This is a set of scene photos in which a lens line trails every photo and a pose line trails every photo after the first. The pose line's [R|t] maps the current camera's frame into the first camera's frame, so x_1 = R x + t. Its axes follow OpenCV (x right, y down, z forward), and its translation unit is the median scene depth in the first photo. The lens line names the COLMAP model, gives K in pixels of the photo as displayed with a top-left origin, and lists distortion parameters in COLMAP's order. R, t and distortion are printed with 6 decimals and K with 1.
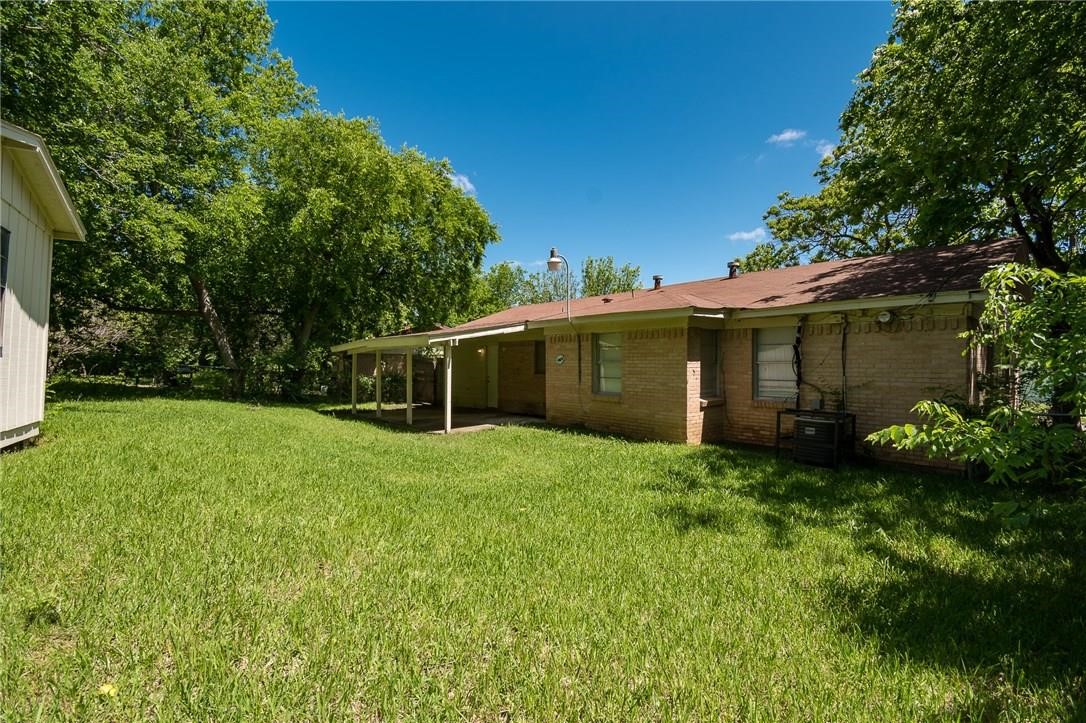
lens RADIAL K [[491.5, 0, 538.7], [0, 491.5, 391.2], [0, 0, 1]] dist [-0.000942, -0.000371]
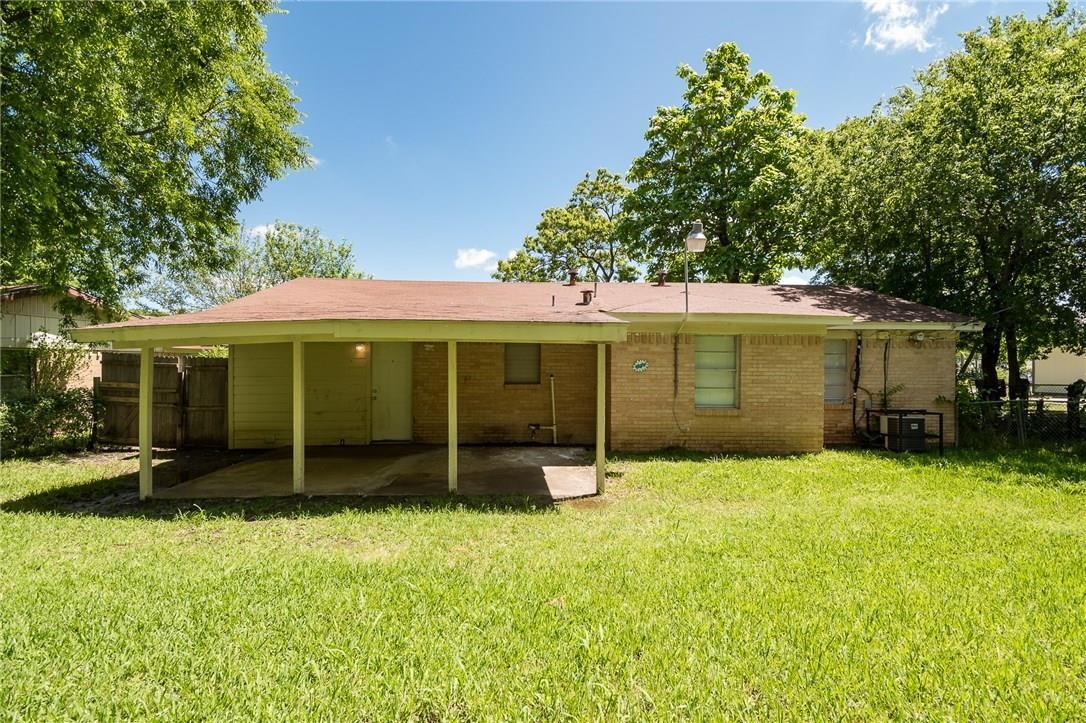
lens RADIAL K [[491.5, 0, 538.7], [0, 491.5, 391.2], [0, 0, 1]] dist [-0.000942, -0.000371]
pose [[0.609005, -0.042341, 0.792035, -0.778963], [0.040423, 0.998933, 0.022321, -0.057286], [-0.792135, 0.018423, 0.610067, 0.782394]]
